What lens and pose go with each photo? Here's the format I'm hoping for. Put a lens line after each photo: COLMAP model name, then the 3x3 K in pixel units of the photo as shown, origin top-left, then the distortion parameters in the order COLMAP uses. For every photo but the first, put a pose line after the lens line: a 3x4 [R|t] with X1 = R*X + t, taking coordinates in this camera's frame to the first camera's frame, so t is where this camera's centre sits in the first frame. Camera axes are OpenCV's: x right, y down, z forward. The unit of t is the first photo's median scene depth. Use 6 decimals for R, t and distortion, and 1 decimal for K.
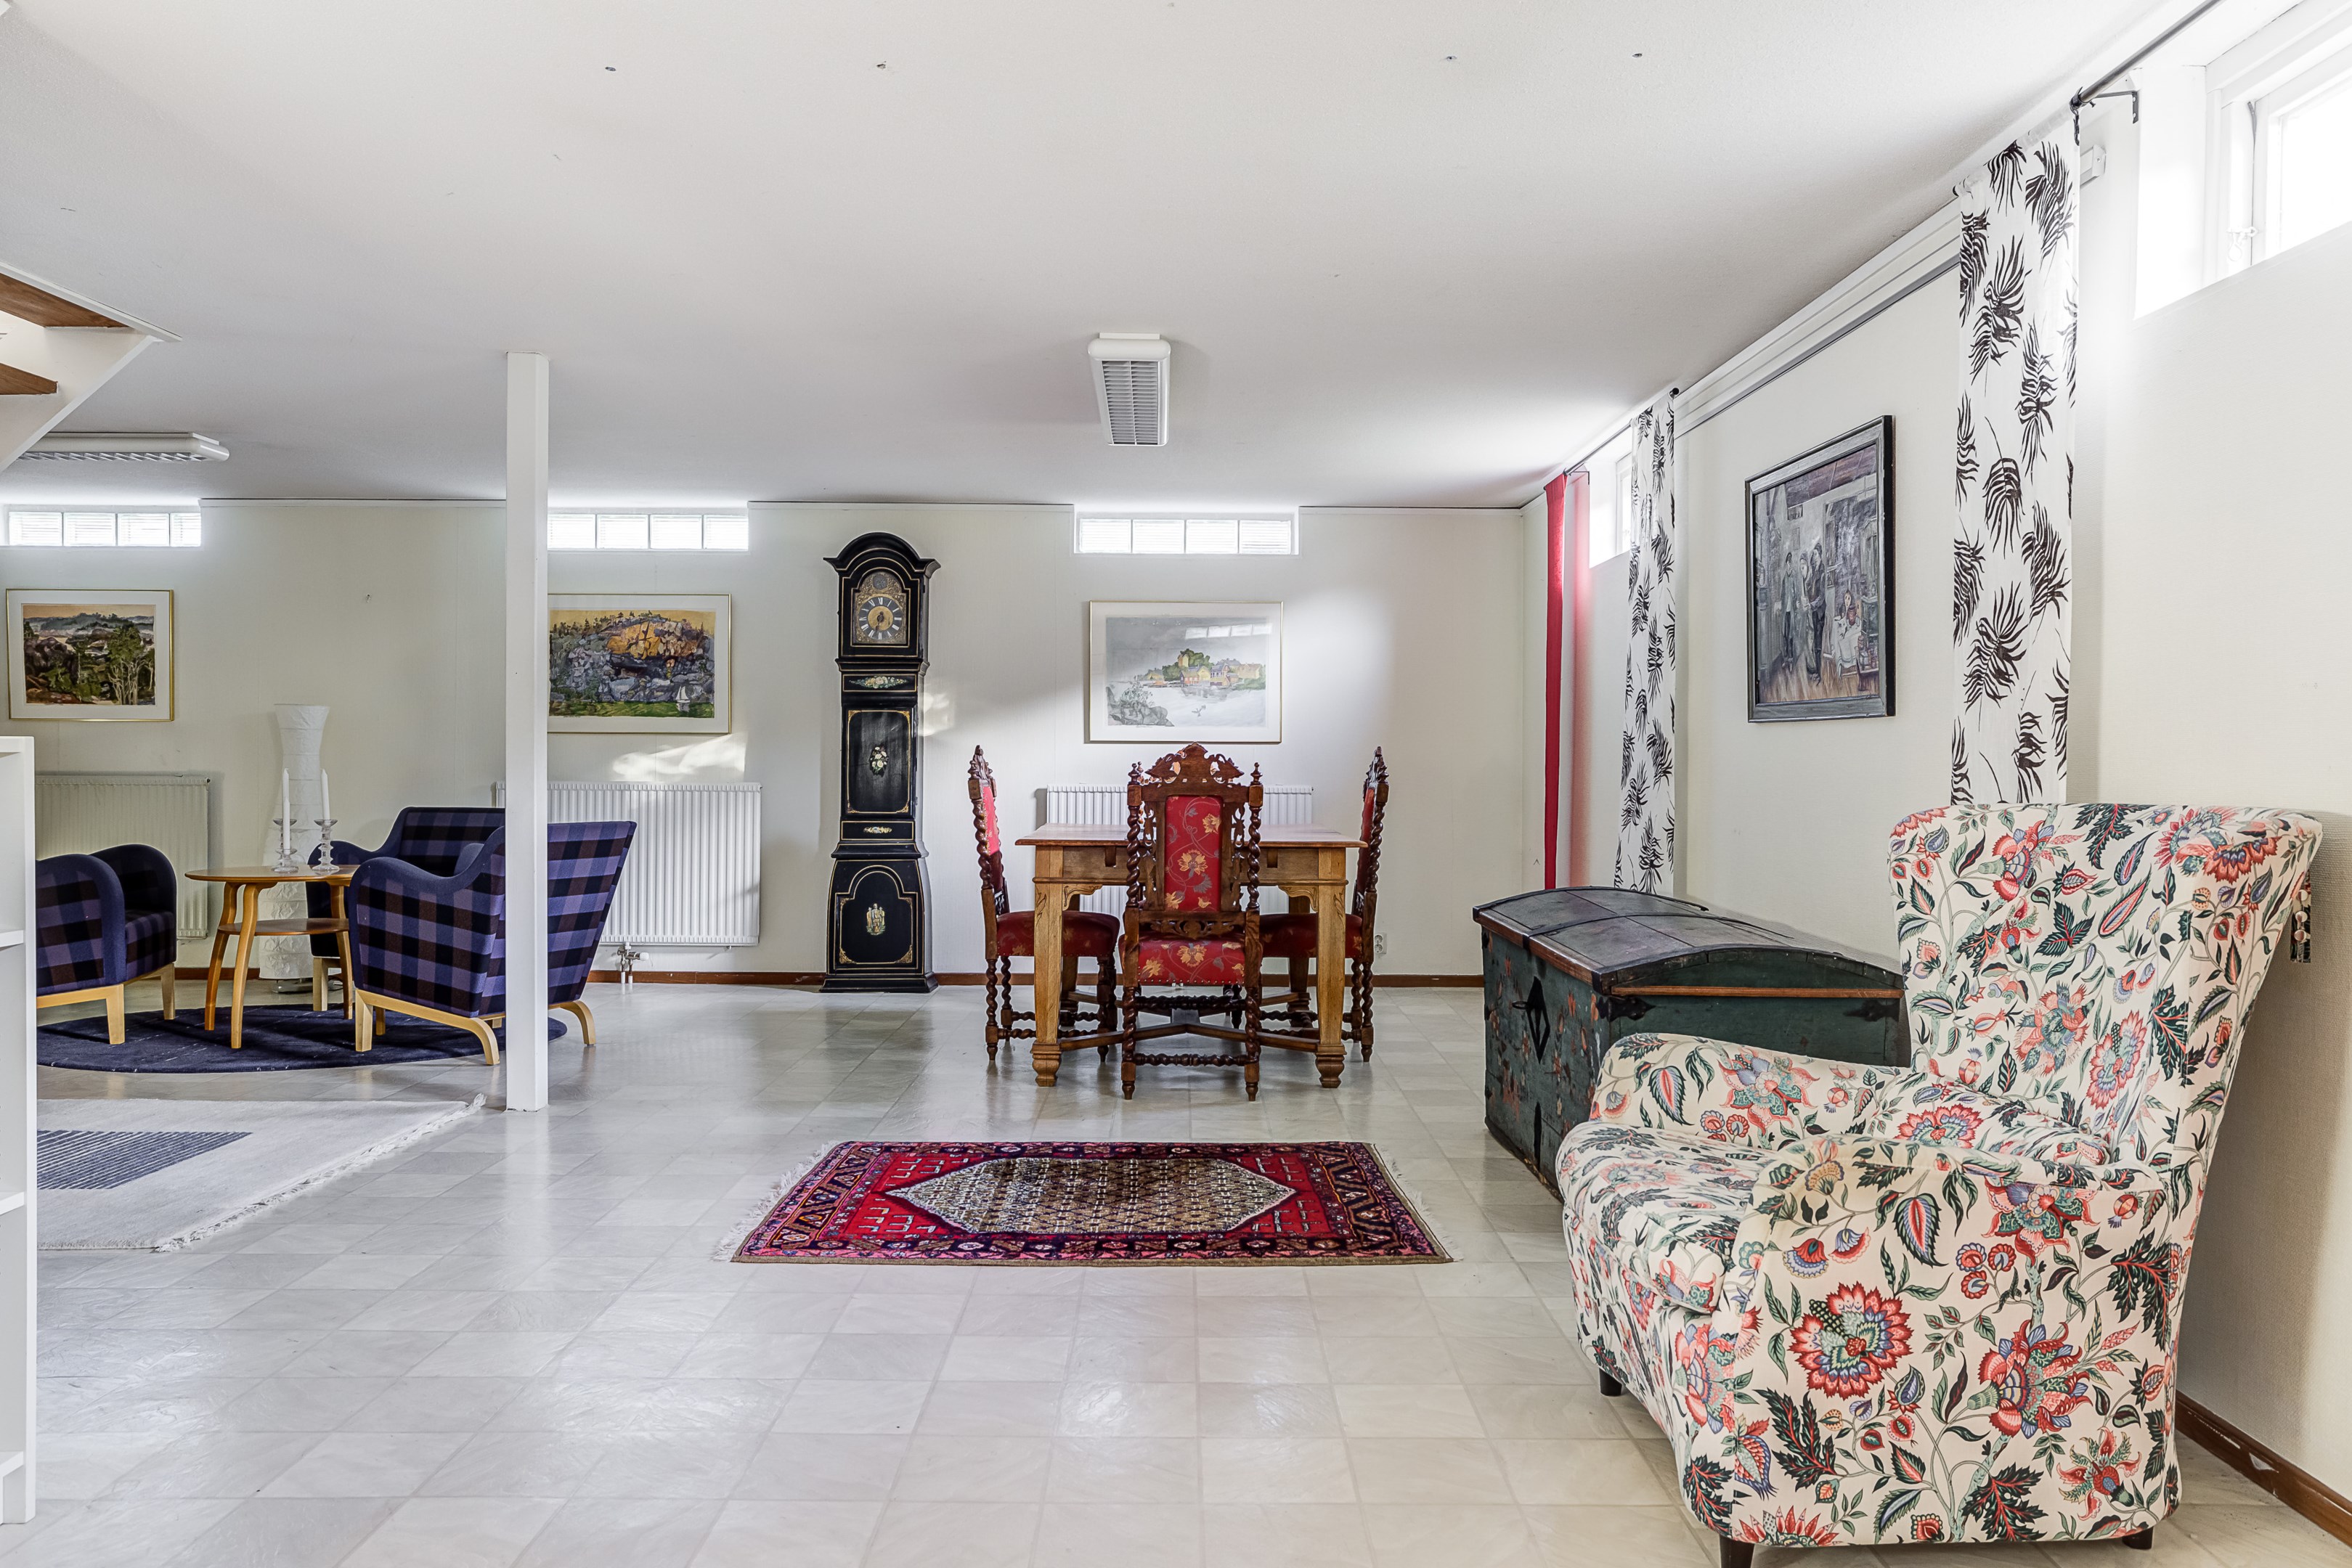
lens RADIAL K [[1643.1, 0, 1176.0], [0, 1643.1, 784.0], [0, 0, 1]] dist [-0.000267, -0.000509]
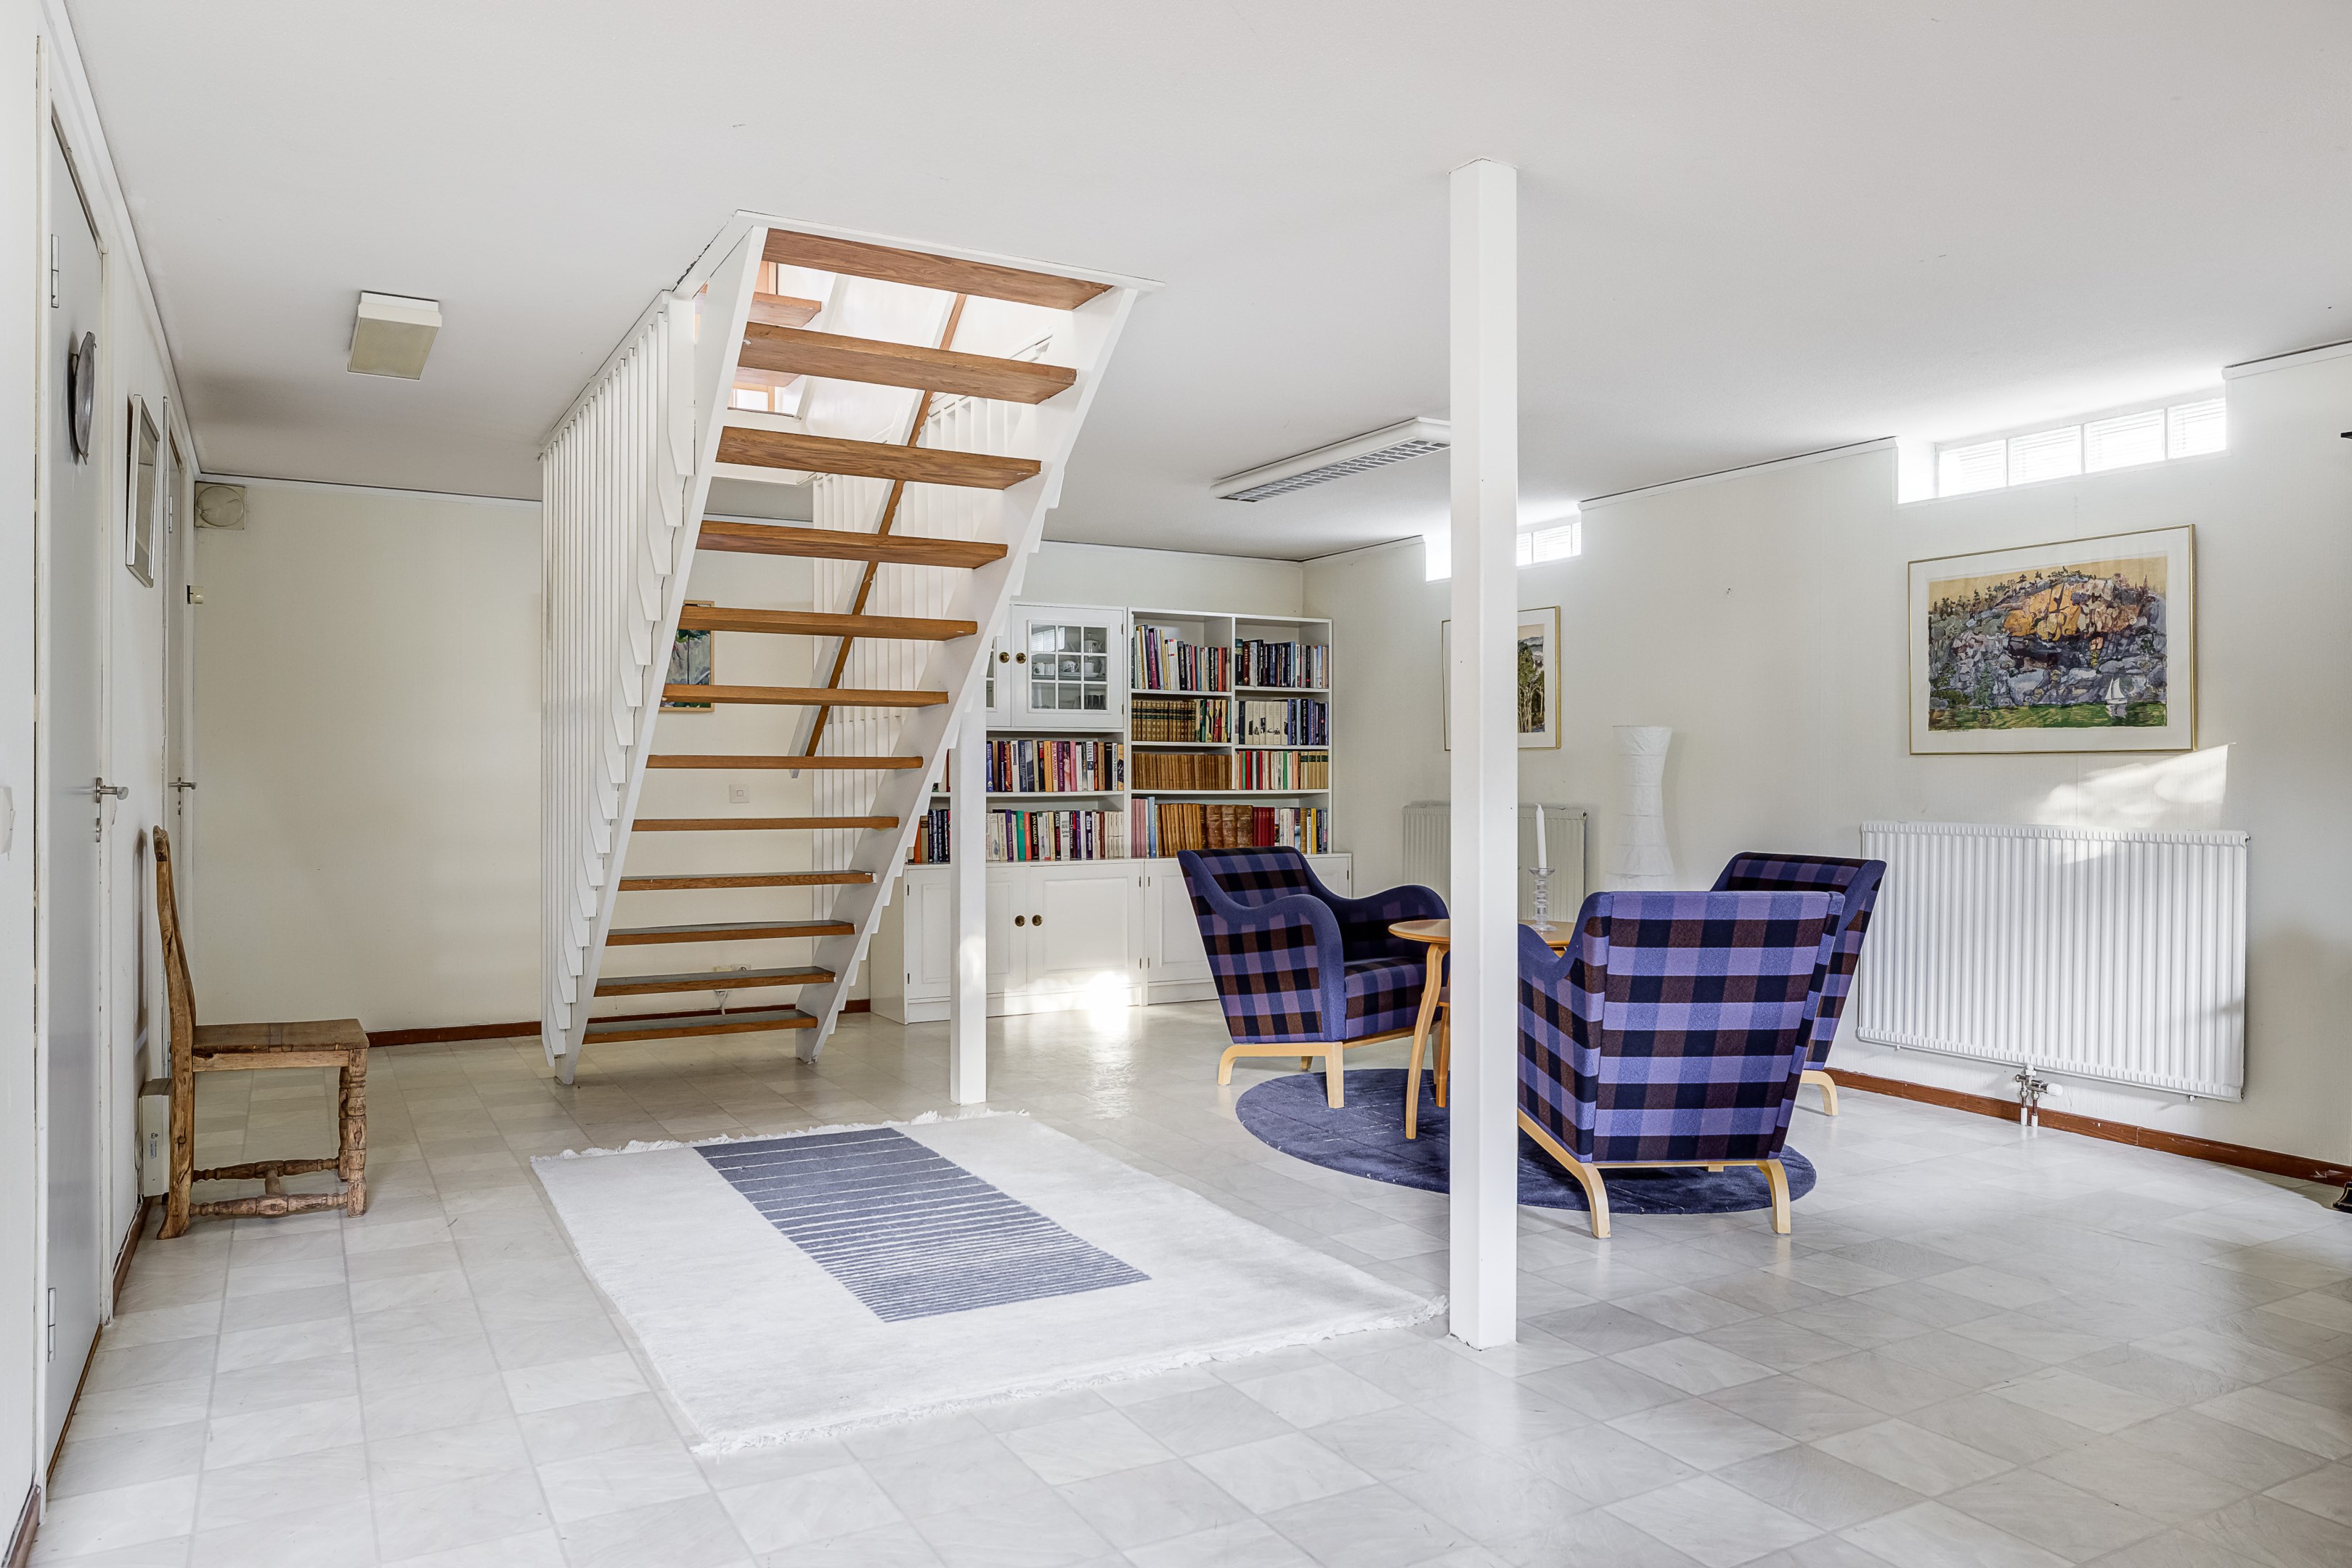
lens RADIAL K [[1587.0, 0, 1176.0], [0, 1587.0, 784.0], [0, 0, 1]] dist [-0.034108, 0.006802]
pose [[0.489115, -0.001507, -0.872218, 0.054870], [-0.011938, 0.999893, -0.008423, -0.008657], [0.872138, 0.014533, 0.489045, 0.381411]]
